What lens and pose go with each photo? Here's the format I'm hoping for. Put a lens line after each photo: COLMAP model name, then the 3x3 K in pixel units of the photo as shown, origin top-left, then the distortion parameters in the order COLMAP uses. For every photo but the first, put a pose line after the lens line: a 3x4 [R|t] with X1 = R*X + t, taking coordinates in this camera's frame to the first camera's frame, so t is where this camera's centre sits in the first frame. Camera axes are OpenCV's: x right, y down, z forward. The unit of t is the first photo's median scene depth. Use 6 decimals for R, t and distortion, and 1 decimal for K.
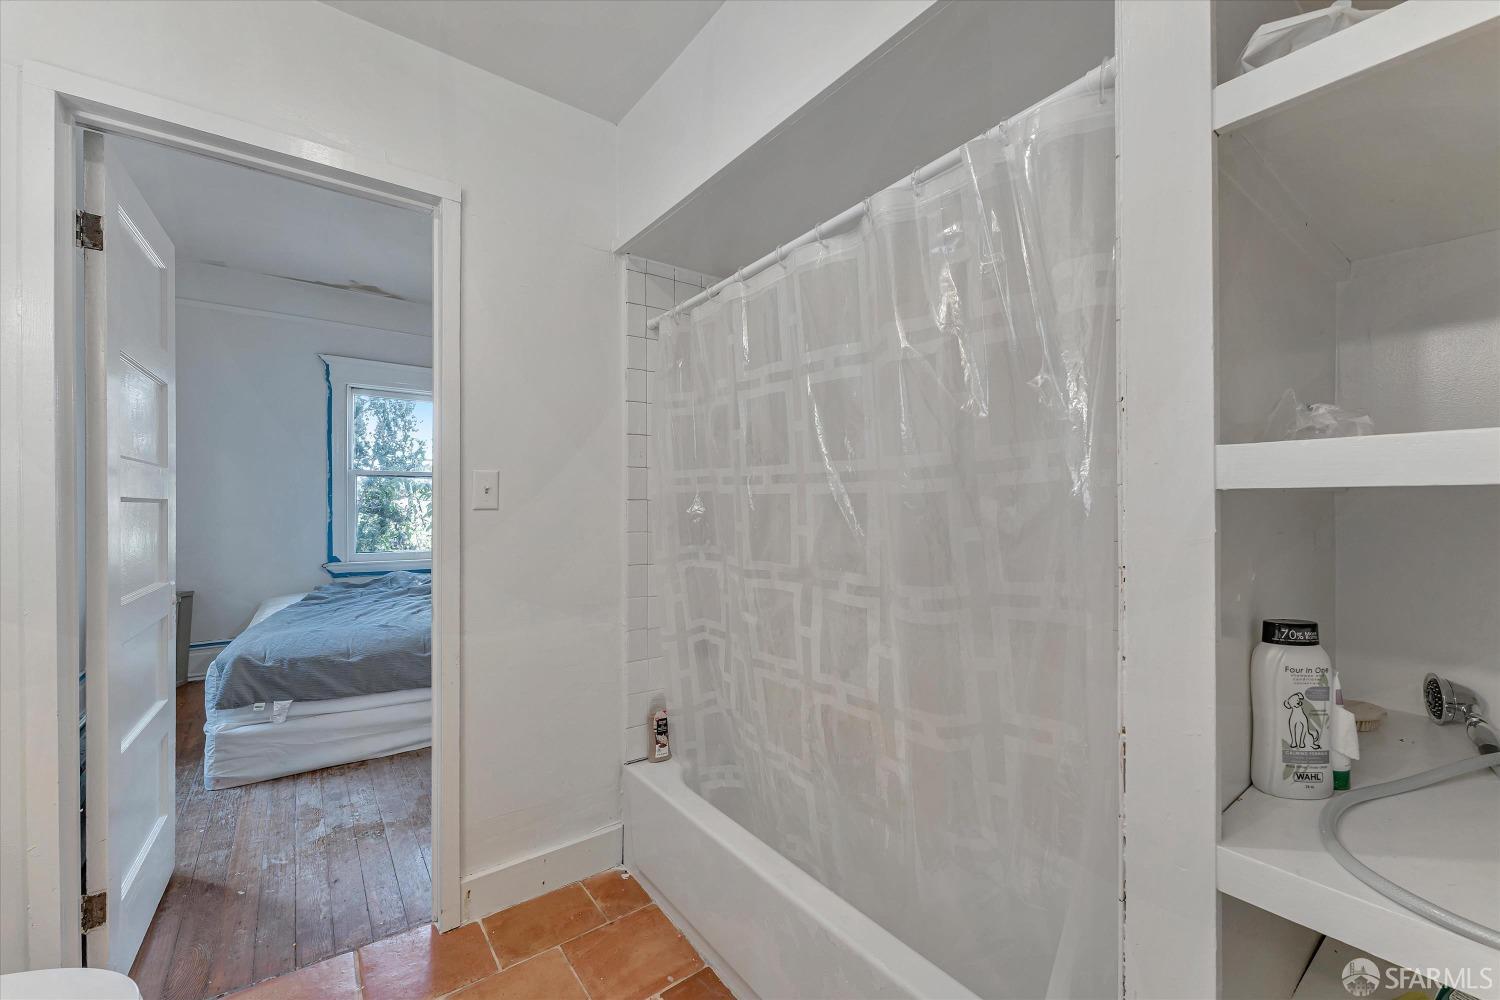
lens RADIAL K [[601.9, 0, 754.9], [0, 601.9, 502.8], [0, 0, 1]] dist [0.002880, -0.000505]
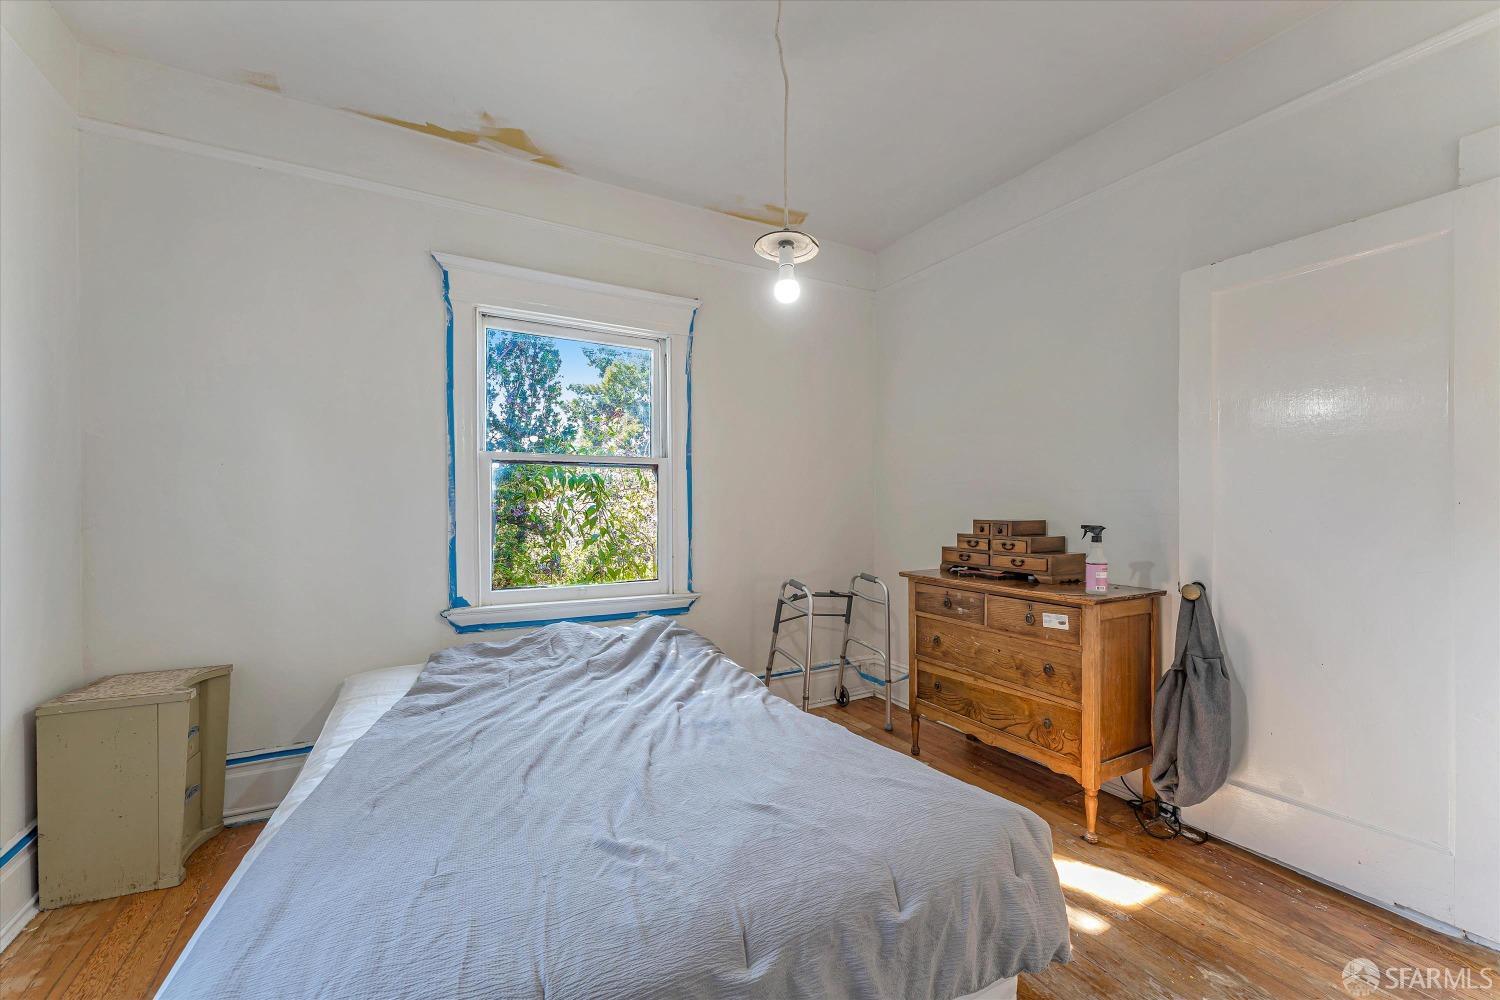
lens RADIAL K [[601.9, 0, 748.3], [0, 601.9, 507.3], [0, 0, 1]] dist [0.002880, -0.000505]
pose [[0.990249, -0.009374, -0.138992, -0.334919], [0.009460, 0.999955, -0.000035, 0.003884], [0.138986, -0.001280, 0.990294, 0.455404]]
